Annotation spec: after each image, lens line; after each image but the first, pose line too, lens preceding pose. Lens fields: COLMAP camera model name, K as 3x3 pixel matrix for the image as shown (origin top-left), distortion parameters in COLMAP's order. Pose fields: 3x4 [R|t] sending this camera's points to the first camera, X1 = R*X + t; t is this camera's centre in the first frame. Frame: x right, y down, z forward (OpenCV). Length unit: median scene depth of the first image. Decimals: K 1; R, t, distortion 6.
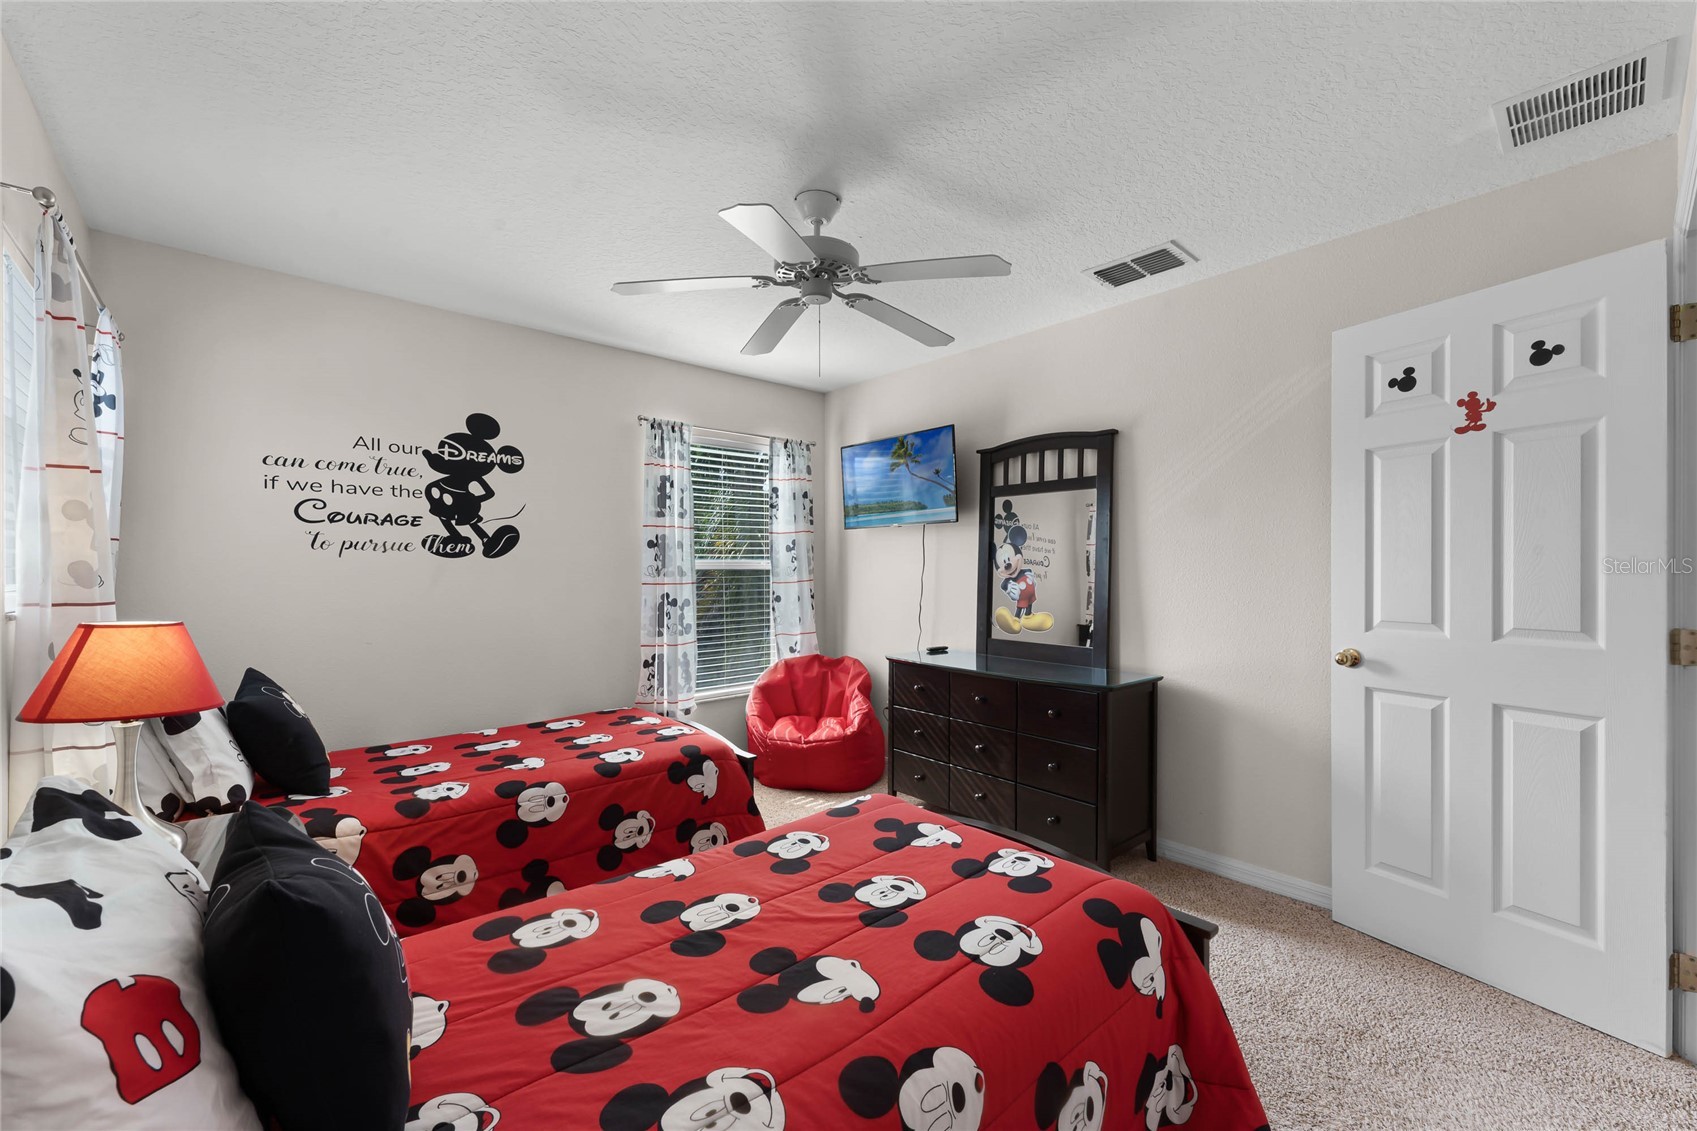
lens RADIAL K [[681.6, 0, 847.3], [0, 681.6, 574.9], [0, 0, 1]] dist [-0.001594, -0.000239]
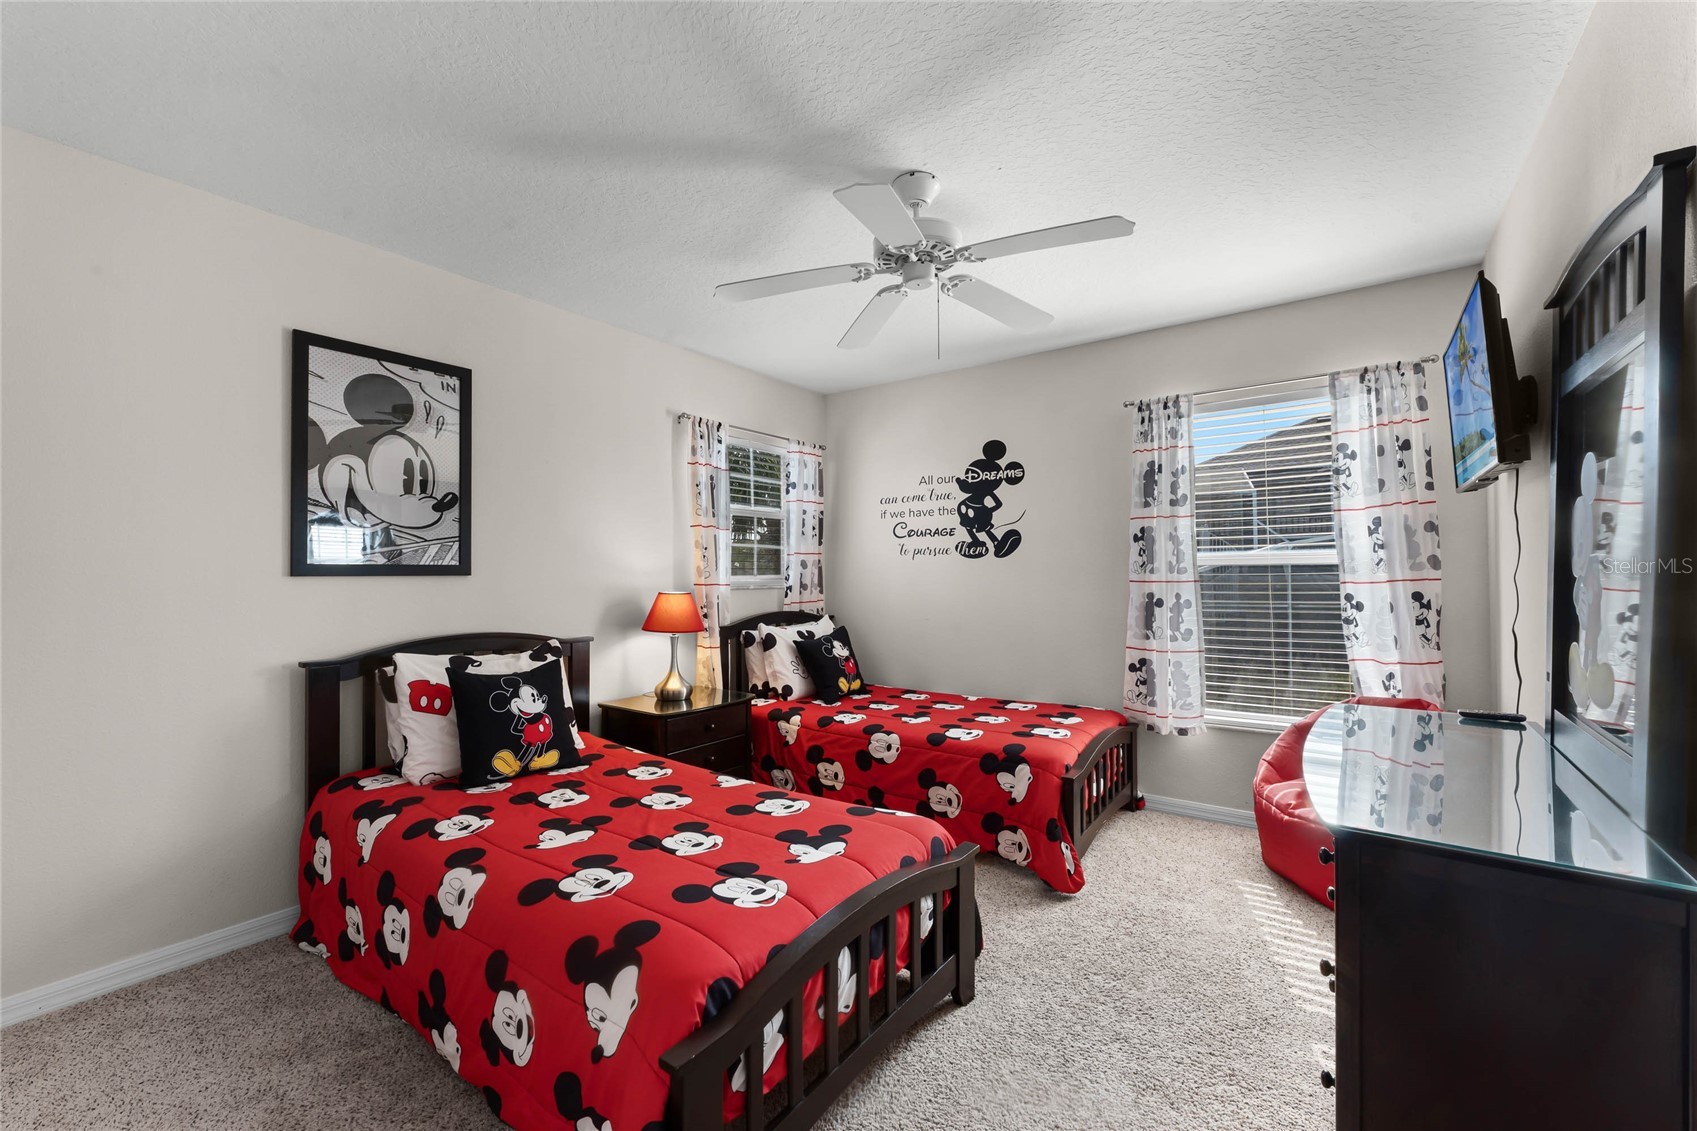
lens RADIAL K [[681.6, 0, 849.1], [0, 681.6, 567.8], [0, 0, 1]] dist [-0.001594, -0.000239]
pose [[0.210264, -0.006625, -0.977622, 0.628135], [0.001068, 0.999978, -0.006546, 0.000767], [0.977644, 0.000332, 0.210267, 0.506695]]
